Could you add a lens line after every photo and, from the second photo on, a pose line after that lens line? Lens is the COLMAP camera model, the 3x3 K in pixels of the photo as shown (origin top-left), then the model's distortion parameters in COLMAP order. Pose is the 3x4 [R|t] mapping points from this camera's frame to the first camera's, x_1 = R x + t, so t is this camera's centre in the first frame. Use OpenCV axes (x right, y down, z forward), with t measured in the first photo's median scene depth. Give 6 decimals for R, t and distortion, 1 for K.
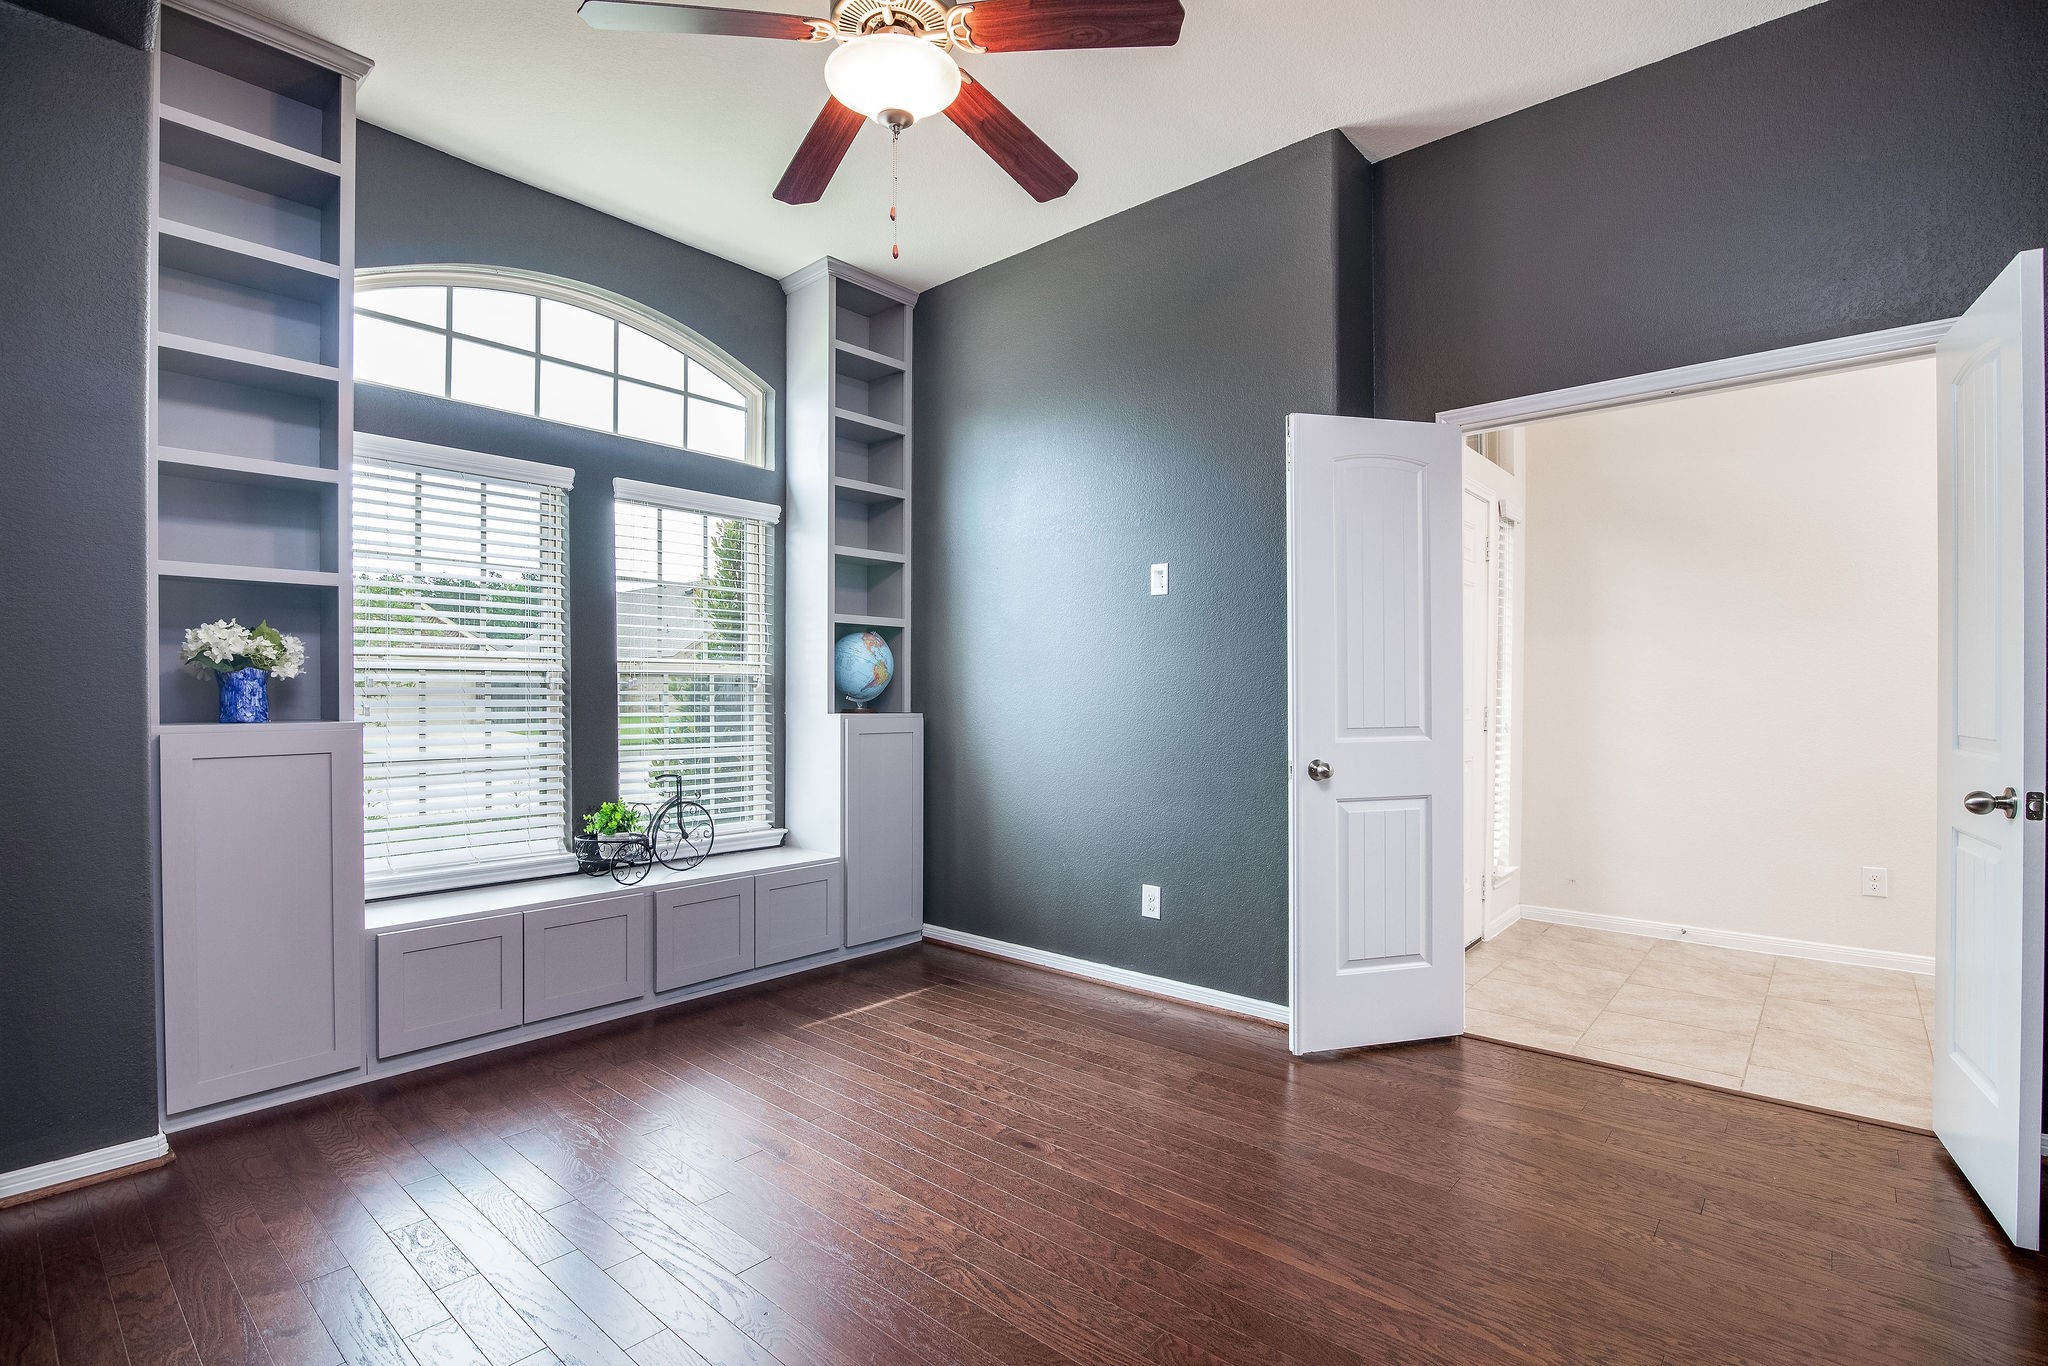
lens RADIAL K [[936.9, 0, 1031.3], [0, 936.9, 691.1], [0, 0, 1]] dist [-0.012088, -0.000043]
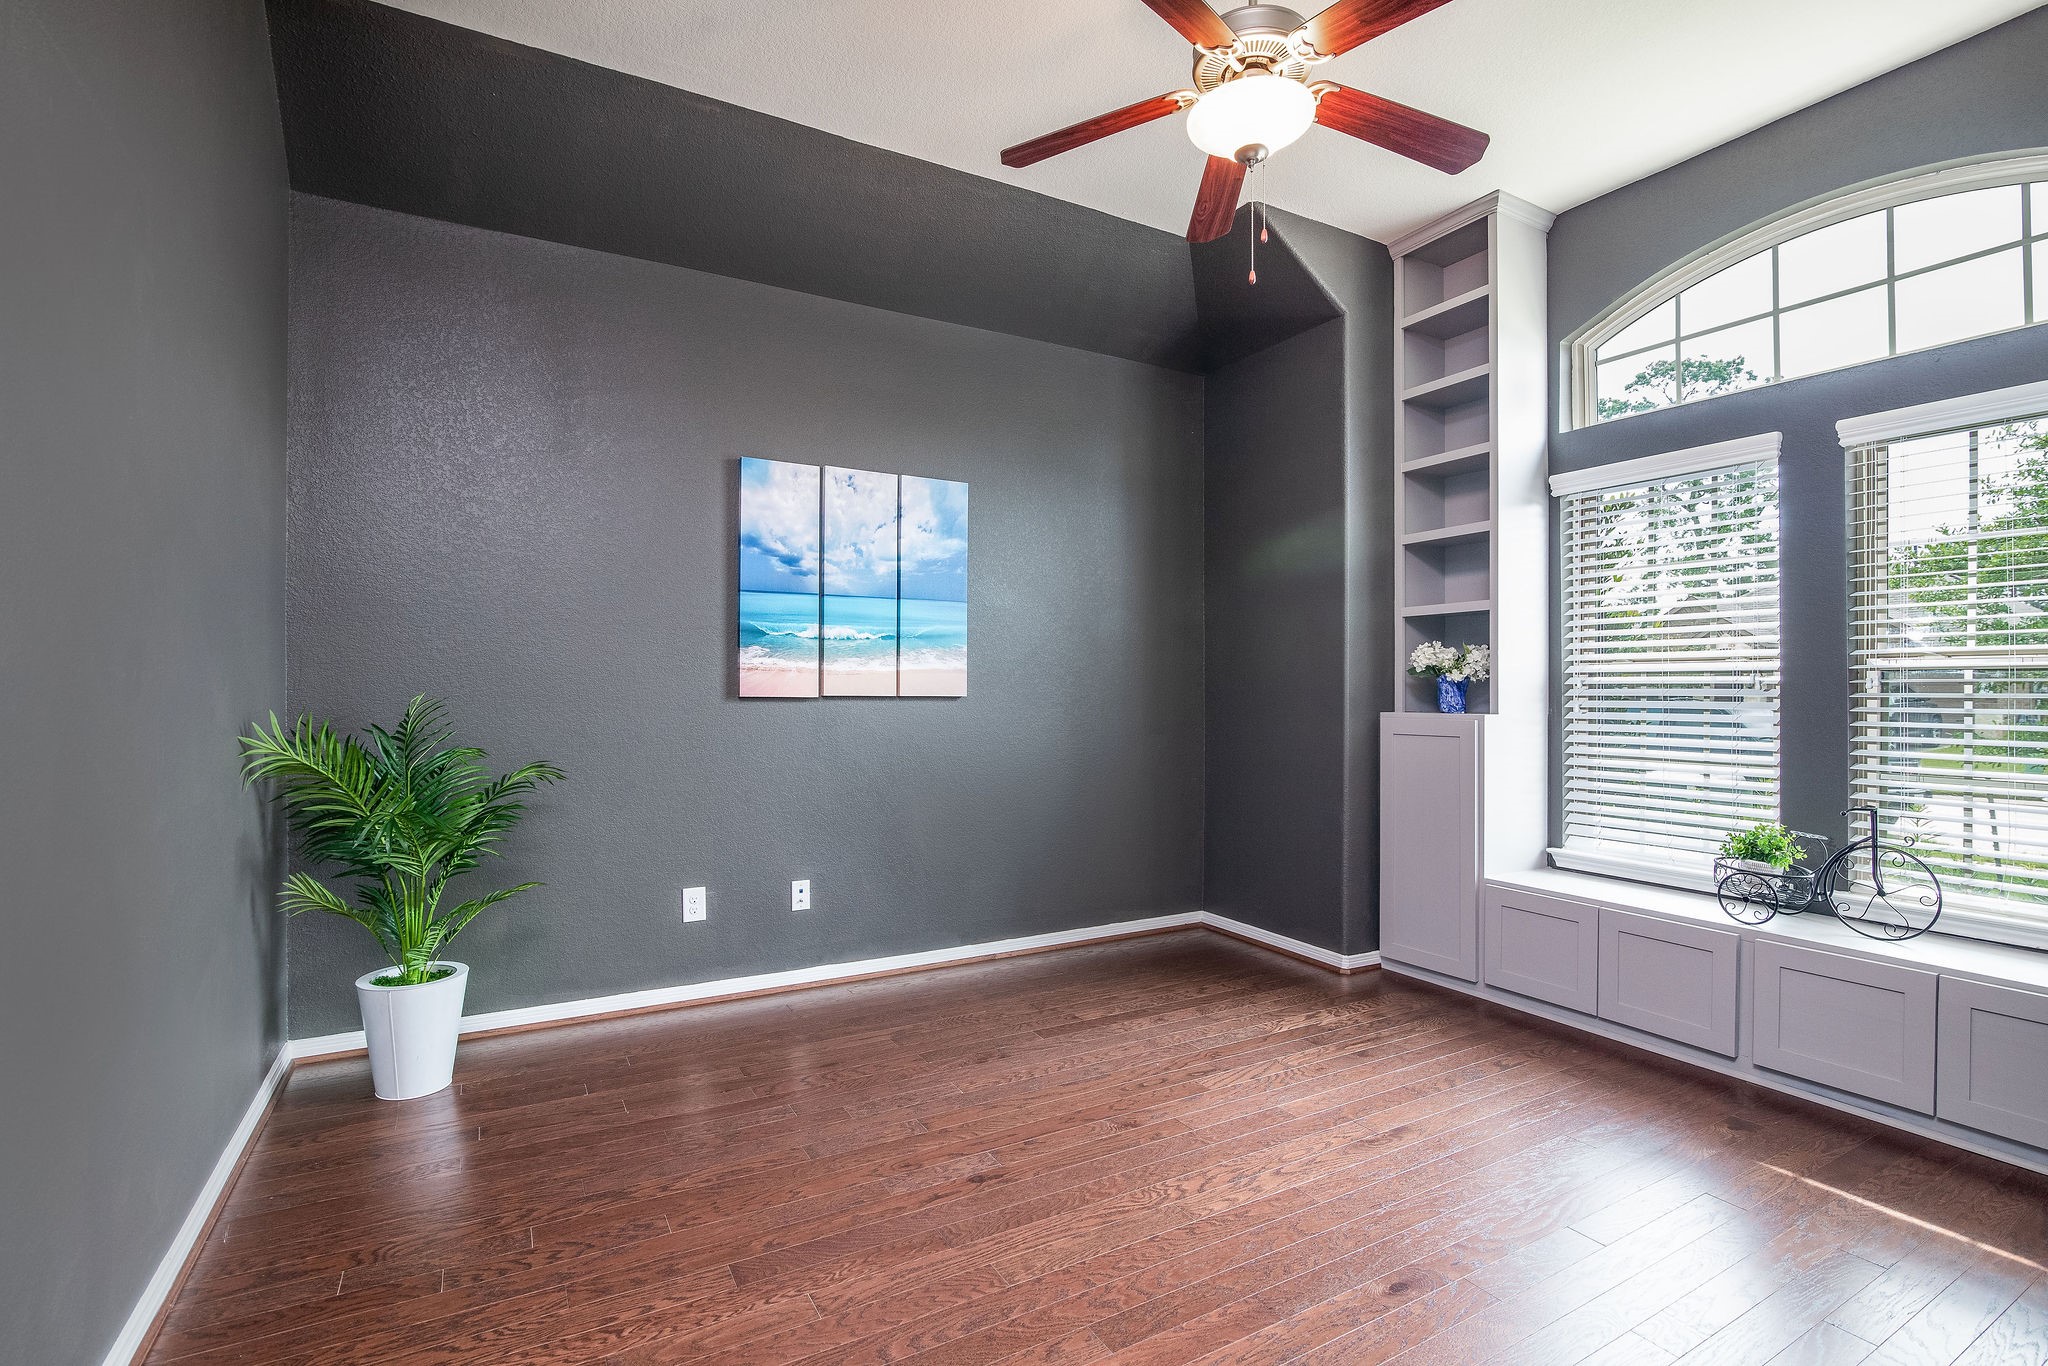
lens RADIAL K [[936.9, 0, 1041.2], [0, 936.9, 681.1], [0, 0, 1]] dist [-0.012088, -0.000043]
pose [[-0.305608, -0.009682, -0.952108, 0.623641], [-0.002568, 0.999953, -0.009344, -0.000591], [0.952154, -0.000411, -0.305619, 0.730424]]
